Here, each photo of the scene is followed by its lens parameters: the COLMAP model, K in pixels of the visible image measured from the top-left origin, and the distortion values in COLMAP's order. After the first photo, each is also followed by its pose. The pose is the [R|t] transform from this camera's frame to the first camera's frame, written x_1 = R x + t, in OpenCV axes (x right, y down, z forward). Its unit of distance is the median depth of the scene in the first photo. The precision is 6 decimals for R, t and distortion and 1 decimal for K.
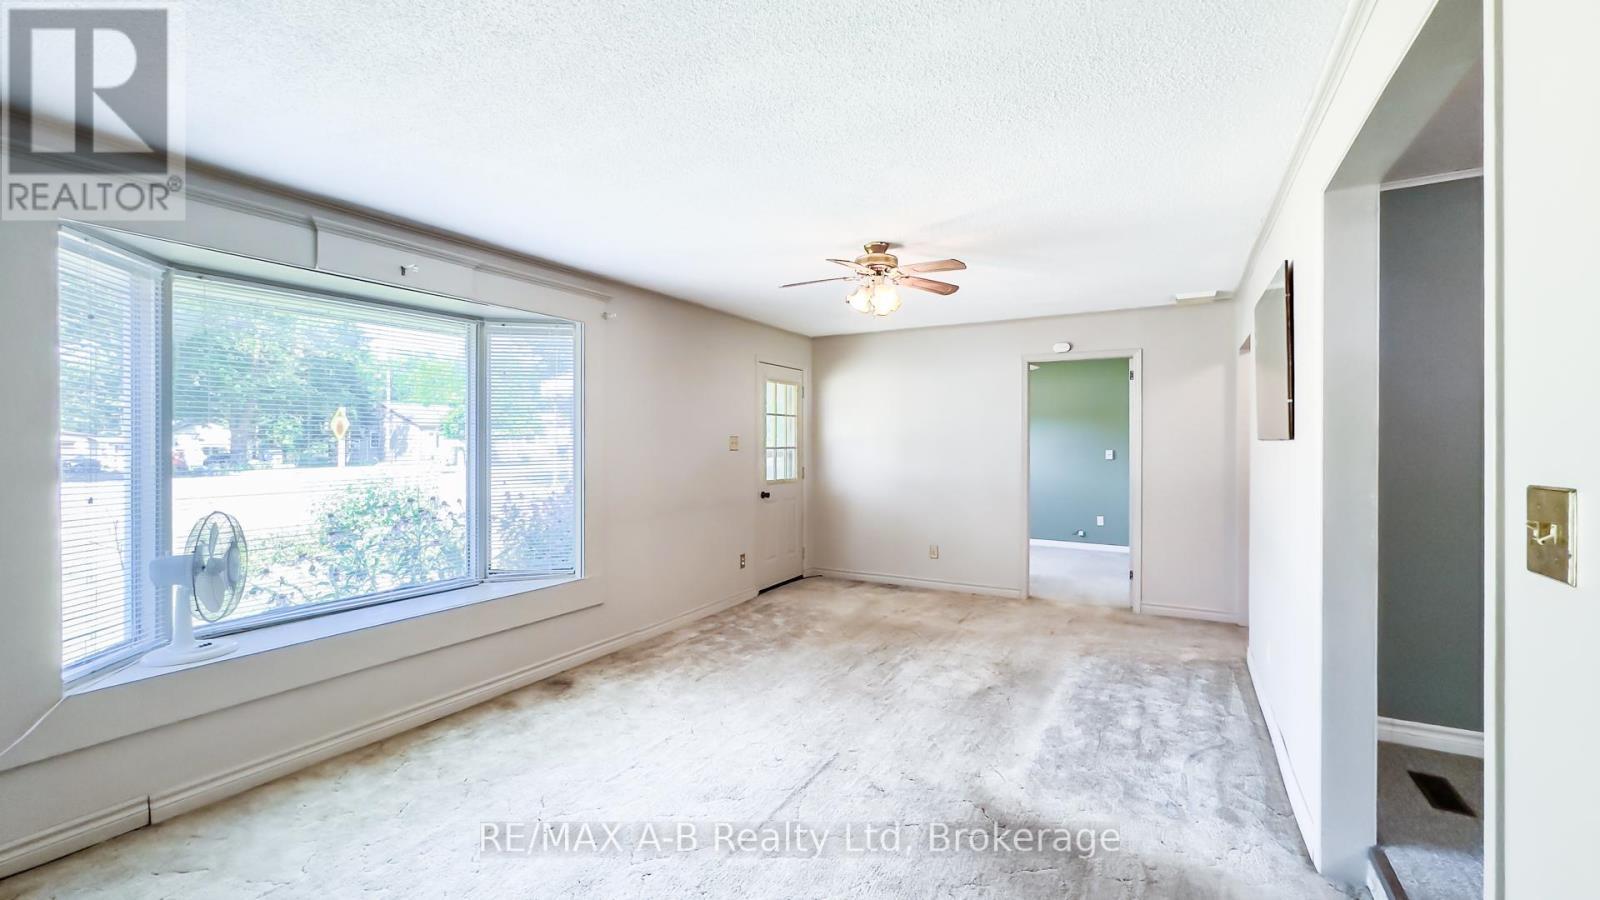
lens RADIAL K [[664.2, 0, 832.1], [0, 664.2, 446.7], [0, 0, 1]] dist [-0.002794, 0.000352]
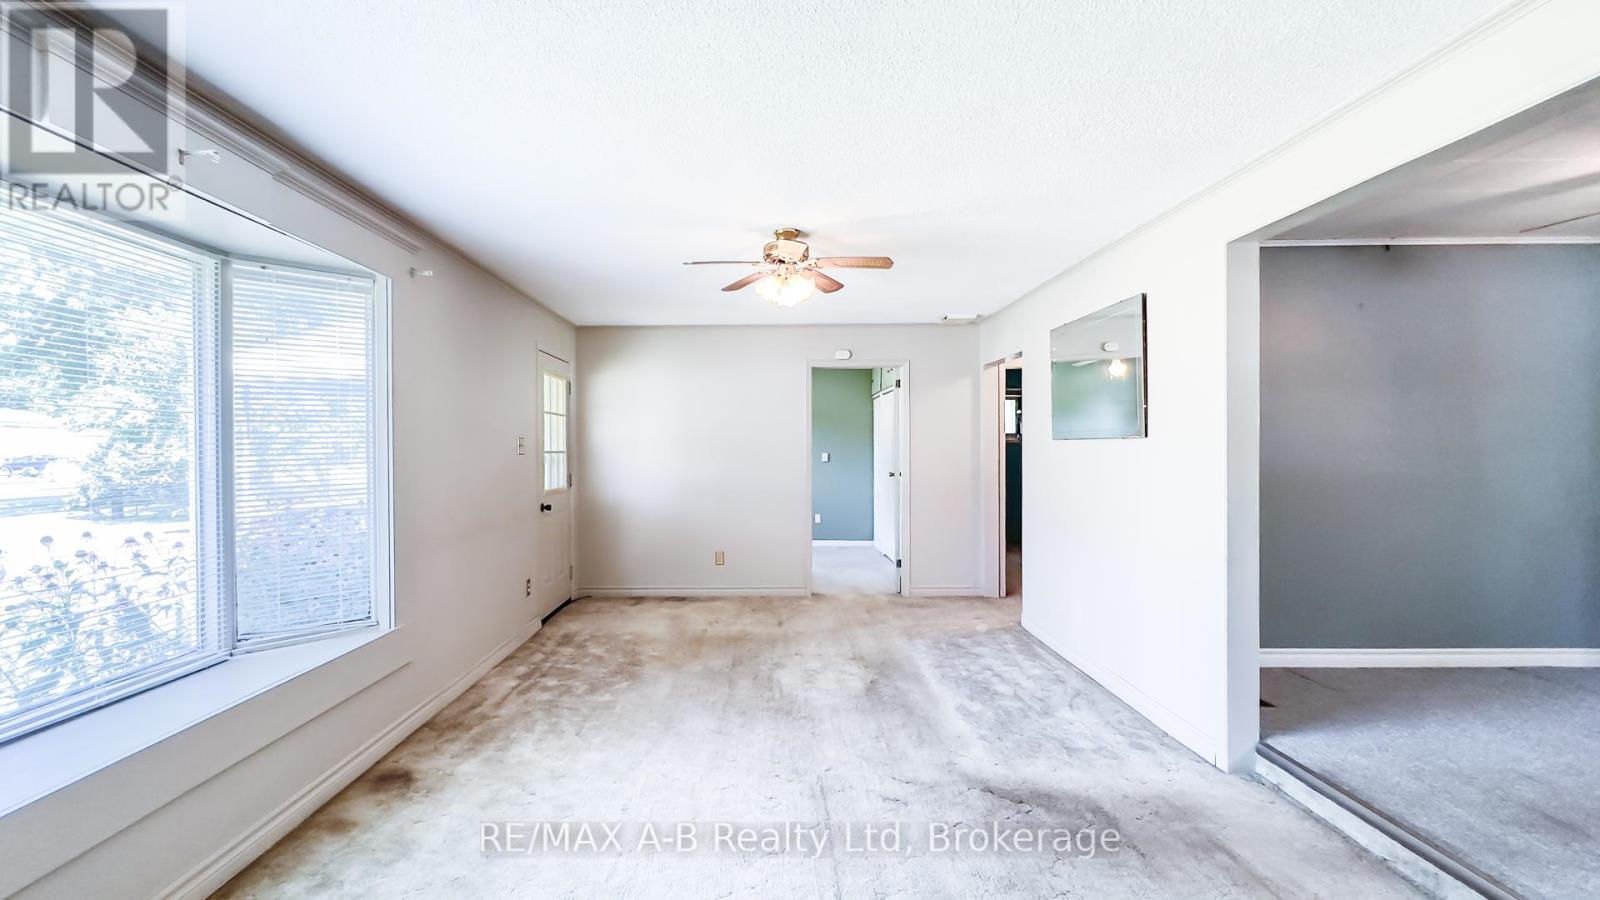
lens RADIAL K [[664.2, 0, 814.4], [0, 664.2, 457.7], [0, 0, 1]] dist [-0.002794, 0.000352]
pose [[0.878466, -0.012539, 0.477641, -0.231988], [0.009405, 0.999916, 0.008953, 0.005560], [-0.477713, -0.003373, 0.878509, 0.102918]]
